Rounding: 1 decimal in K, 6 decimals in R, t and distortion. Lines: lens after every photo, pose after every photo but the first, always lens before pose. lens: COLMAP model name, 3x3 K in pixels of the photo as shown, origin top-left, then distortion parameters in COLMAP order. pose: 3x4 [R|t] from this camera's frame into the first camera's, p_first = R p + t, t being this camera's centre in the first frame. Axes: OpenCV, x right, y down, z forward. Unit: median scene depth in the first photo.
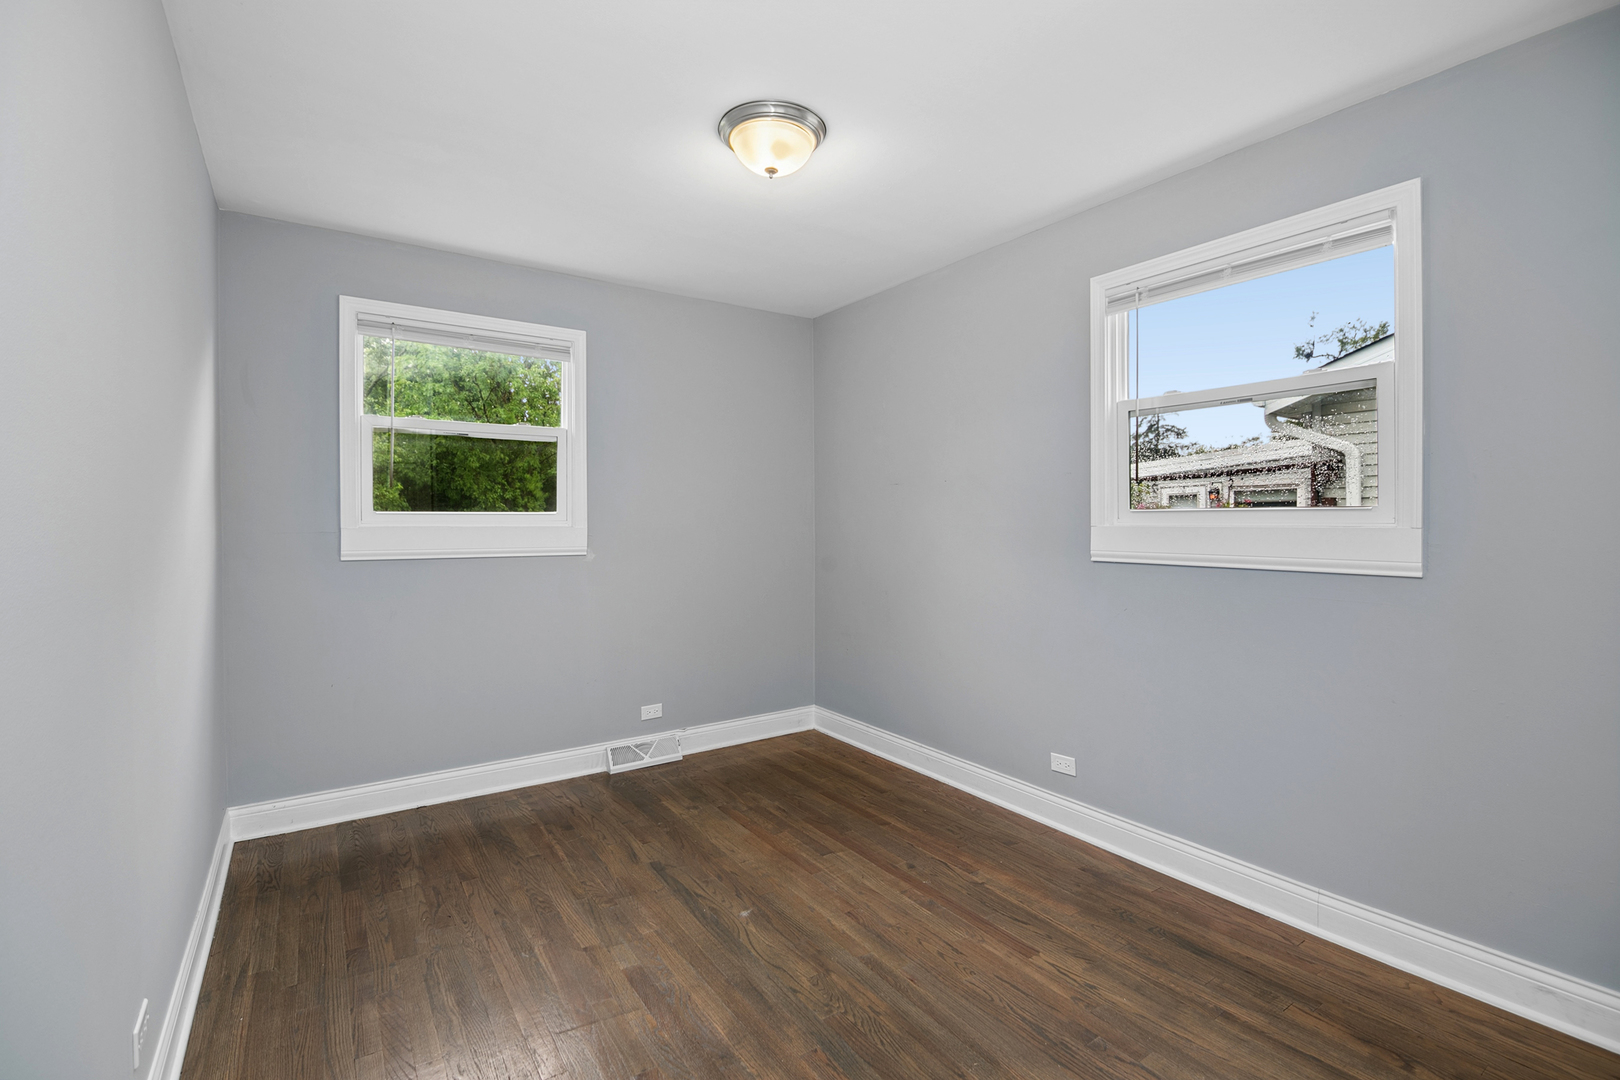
lens RADIAL K [[727.3, 0, 803.8], [0, 727.3, 531.0], [0, 0, 1]] dist [-0.010308, -0.001361]
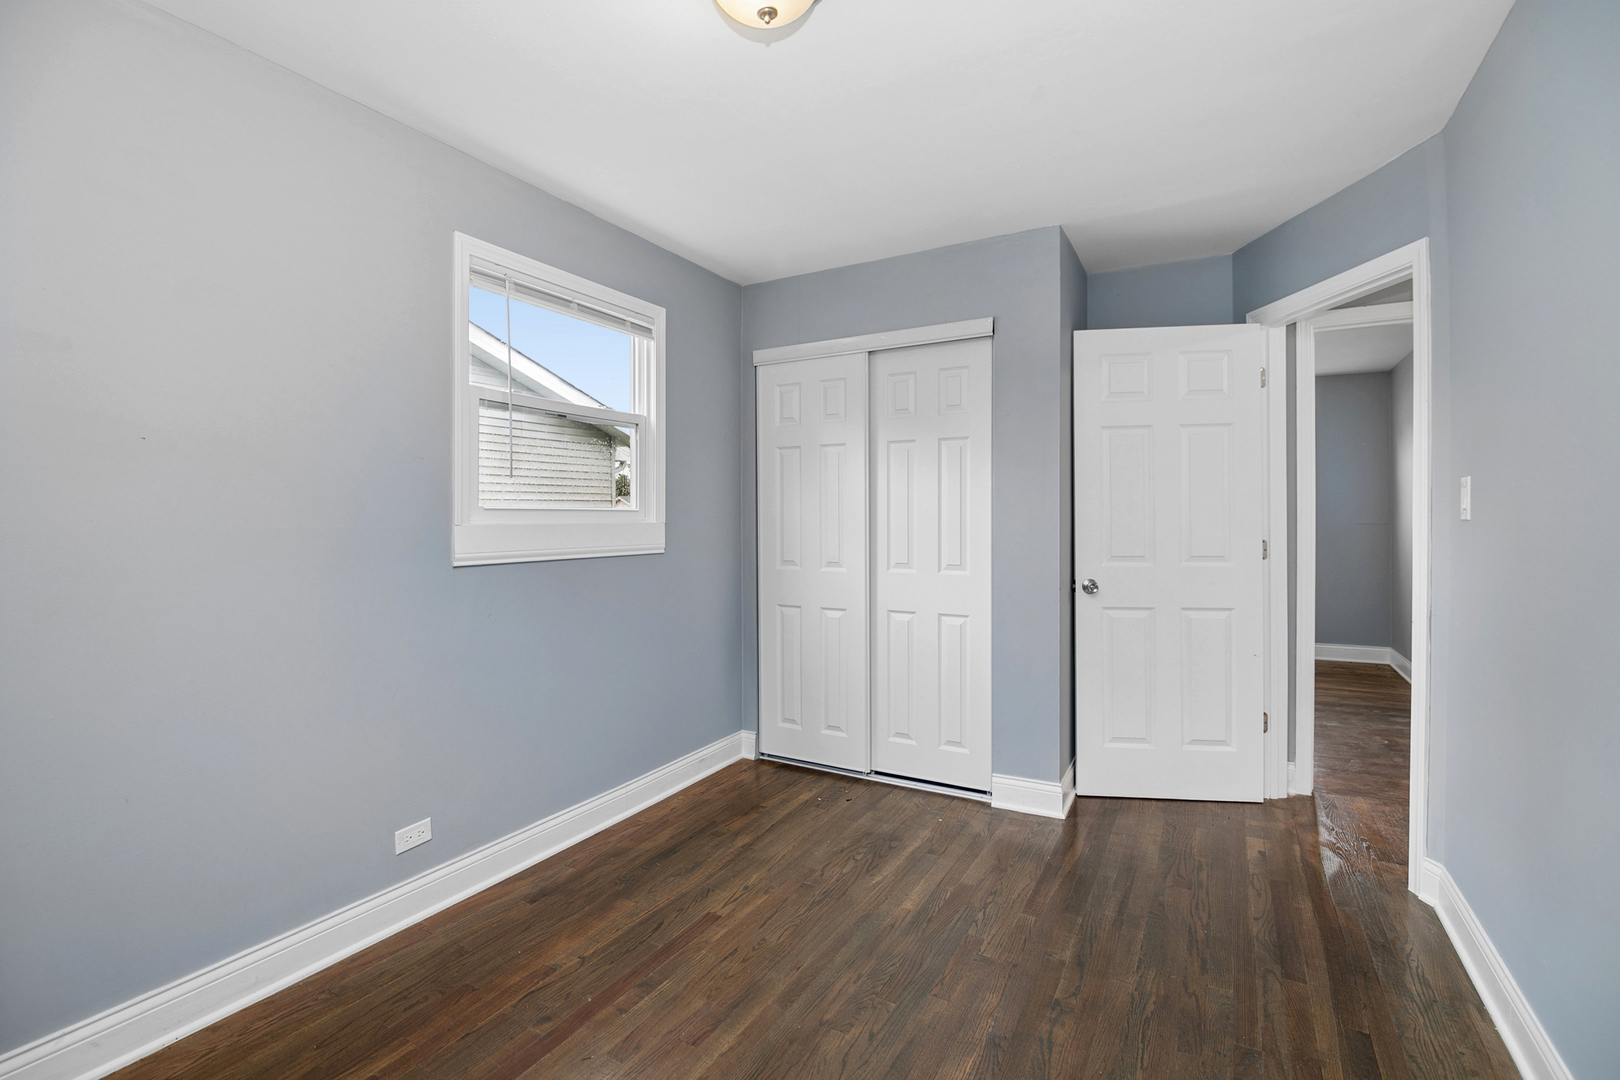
lens RADIAL K [[727.3, 0, 813.7], [0, 727.3, 525.7], [0, 0, 1]] dist [-0.010308, -0.001361]
pose [[-0.442030, -0.005026, 0.896986, -0.670143], [0.020581, 0.999664, 0.015744, -0.012752], [-0.896764, 0.025420, -0.441778, 1.235153]]
